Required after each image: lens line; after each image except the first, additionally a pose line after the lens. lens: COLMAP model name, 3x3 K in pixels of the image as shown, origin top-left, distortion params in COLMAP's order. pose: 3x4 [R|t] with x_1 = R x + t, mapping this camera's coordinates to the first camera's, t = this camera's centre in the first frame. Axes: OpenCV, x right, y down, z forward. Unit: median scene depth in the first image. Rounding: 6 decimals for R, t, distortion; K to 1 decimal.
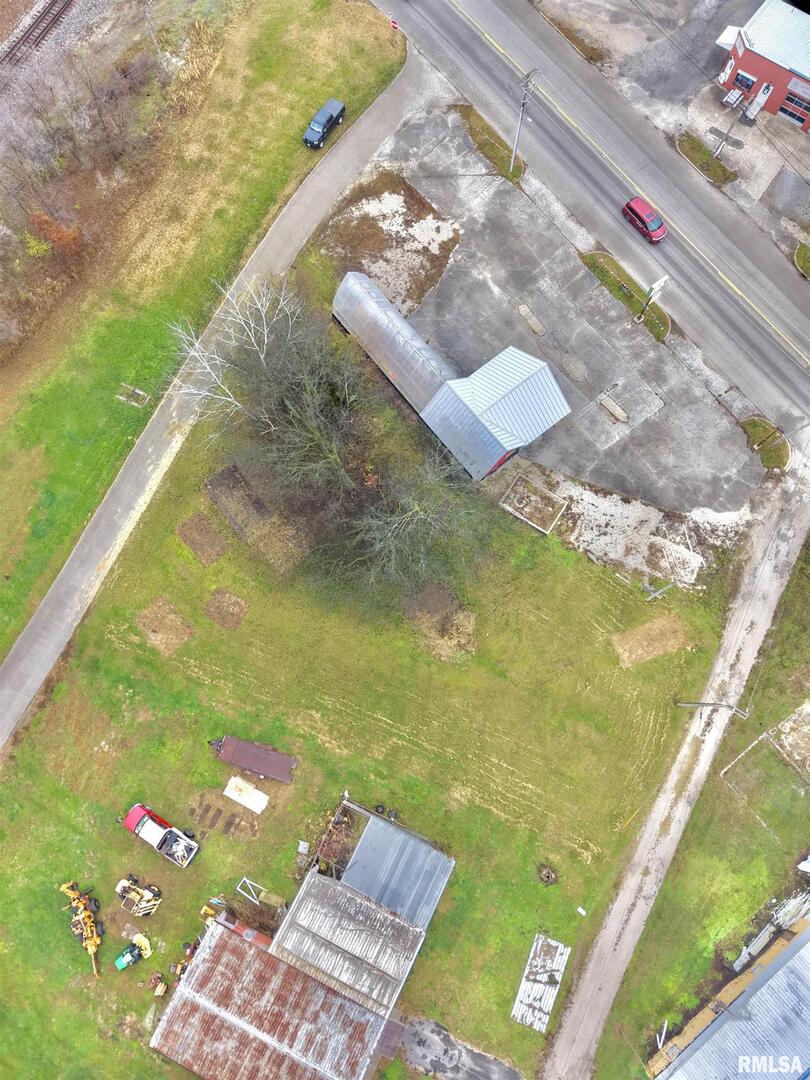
lens RADIAL K [[720.3, 0, 404.5], [0, 720.3, 543.0], [0, 0, 1]] dist [0.029260, -0.031682]
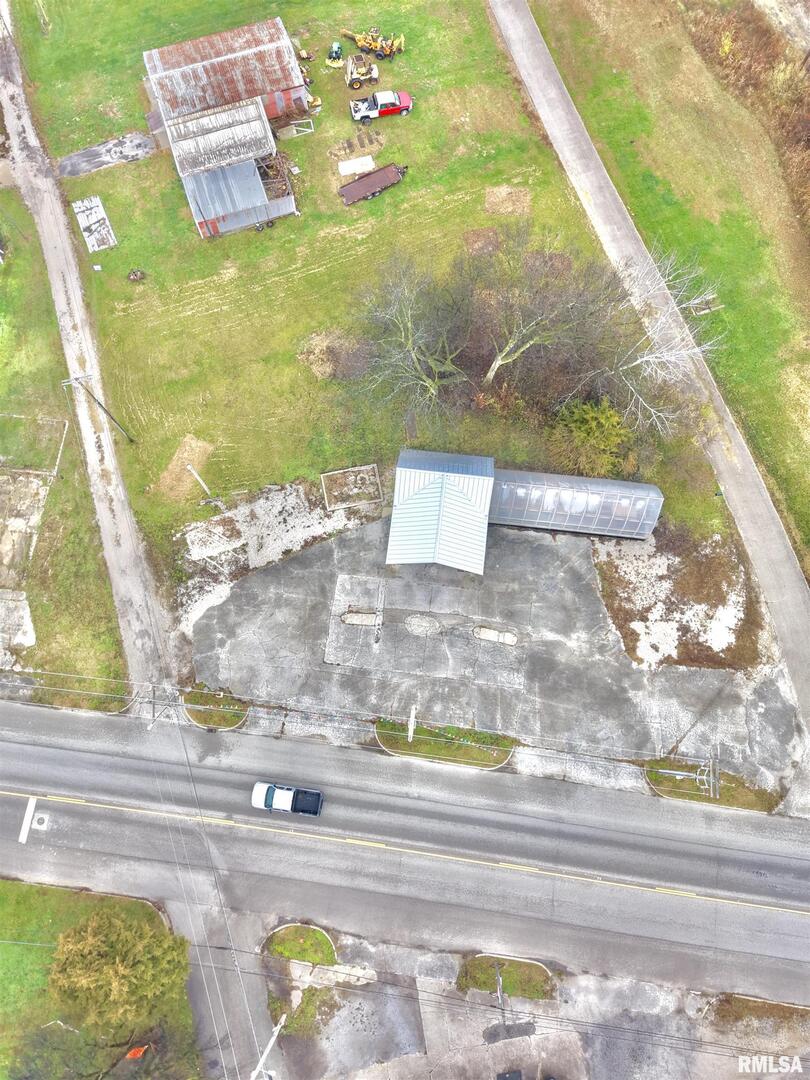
lens RADIAL K [[720.3, 0, 403.1], [0, 720.3, 534.0], [0, 0, 1]] dist [0.029260, -0.031682]
pose [[-0.707145, 0.686333, -0.169982, 0.333393], [-0.682973, -0.600790, 0.415451, -0.542911], [0.183014, 0.409877, 0.893592, 0.137137]]
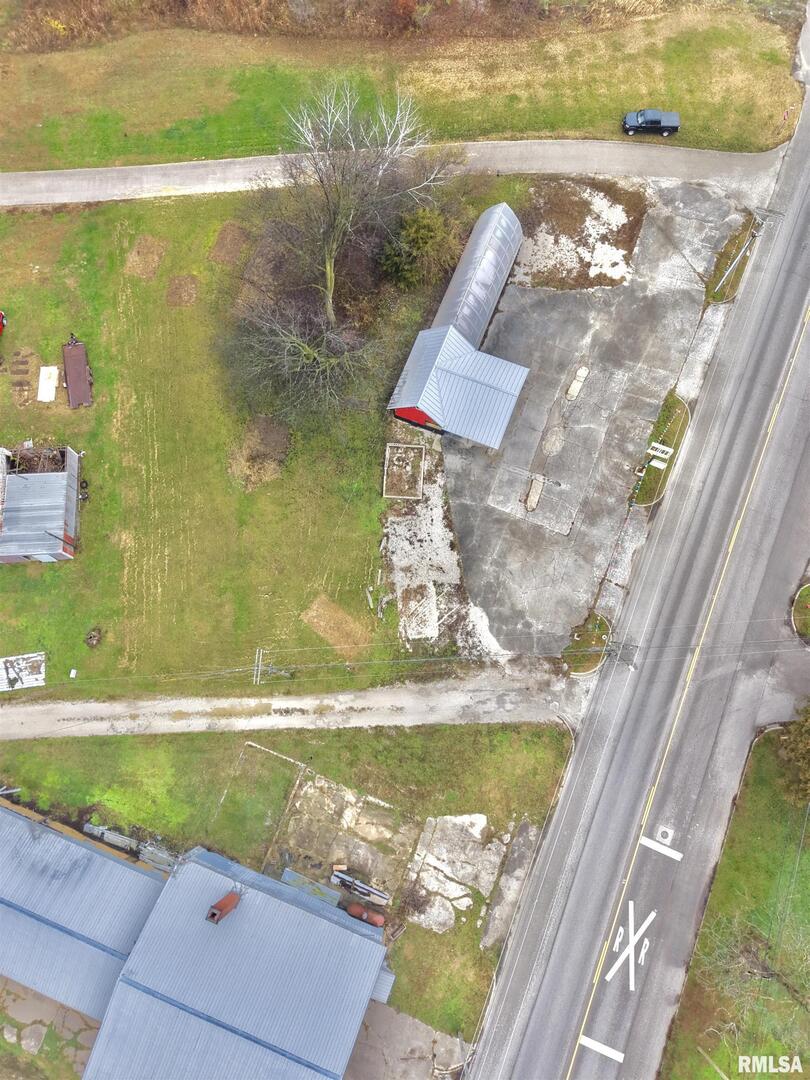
lens RADIAL K [[720.3, 0, 400.1], [0, 720.3, 541.7], [0, 0, 1]] dist [0.029260, -0.031682]
pose [[0.497853, 0.841337, -0.210465, 0.458637], [-0.839779, 0.528273, 0.125292, -0.120562], [0.216595, 0.114367, 0.969539, 0.026006]]
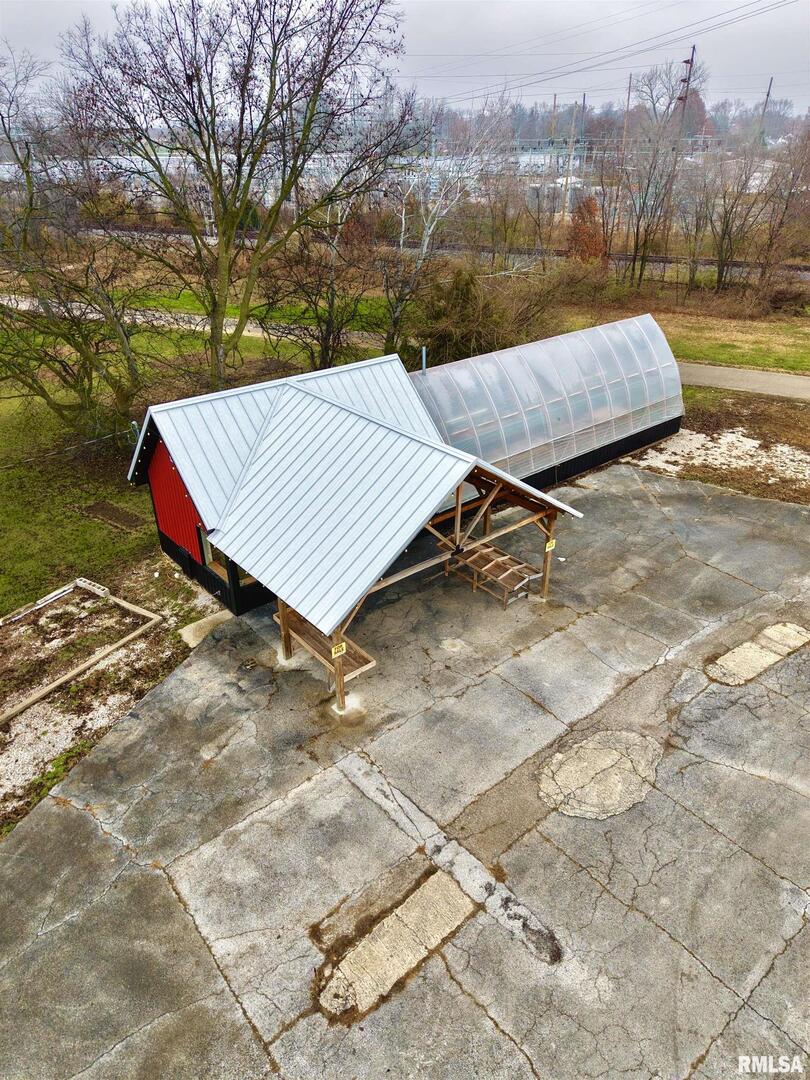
lens RADIAL K [[720.3, 0, 404.5], [0, 720.3, 542.5], [0, 0, 1]] dist [0.029260, -0.031682]
pose [[0.031001, 0.504373, -0.862929, 0.394301], [-0.971663, 0.217612, 0.092284, -0.222395], [0.234329, 0.835616, 0.496826, 0.832880]]
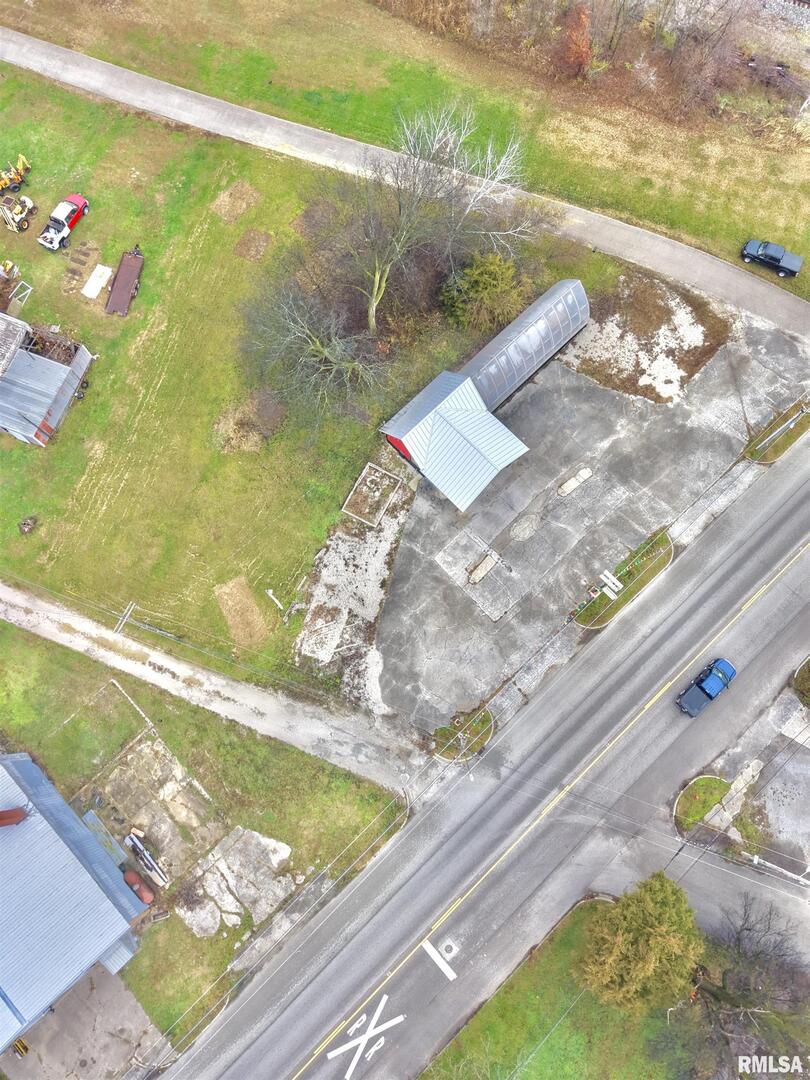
lens RADIAL K [[720.3, 0, 399.5], [0, 720.3, 538.9], [0, 0, 1]] dist [0.029260, -0.031682]
pose [[0.098308, 0.965991, -0.239158, 0.466687], [-0.963894, 0.152193, 0.218509, -0.291797], [0.247476, 0.209042, 0.946074, 0.072813]]
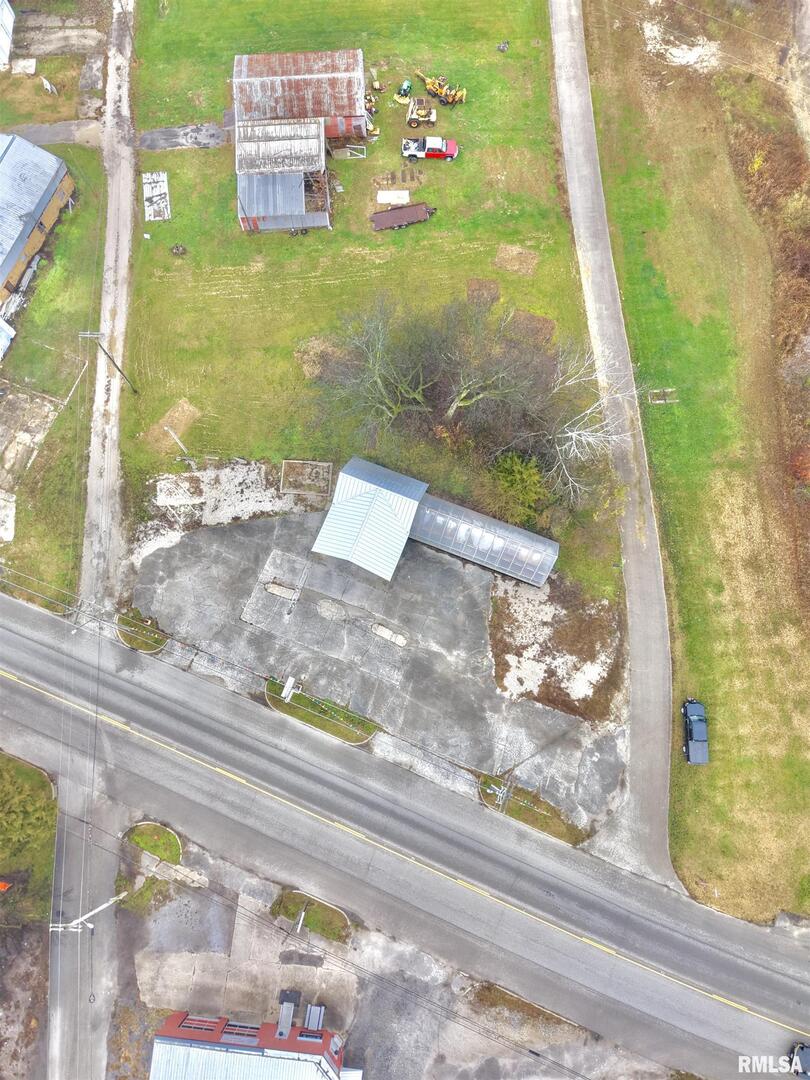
lens RADIAL K [[720.3, 0, 404.0], [0, 720.3, 533.6], [0, 0, 1]] dist [0.029260, -0.031682]
pose [[-0.866376, 0.487954, -0.106272, 0.202935], [-0.481620, -0.760140, 0.436153, -0.677539], [0.132041, 0.429055, 0.893575, 0.029745]]
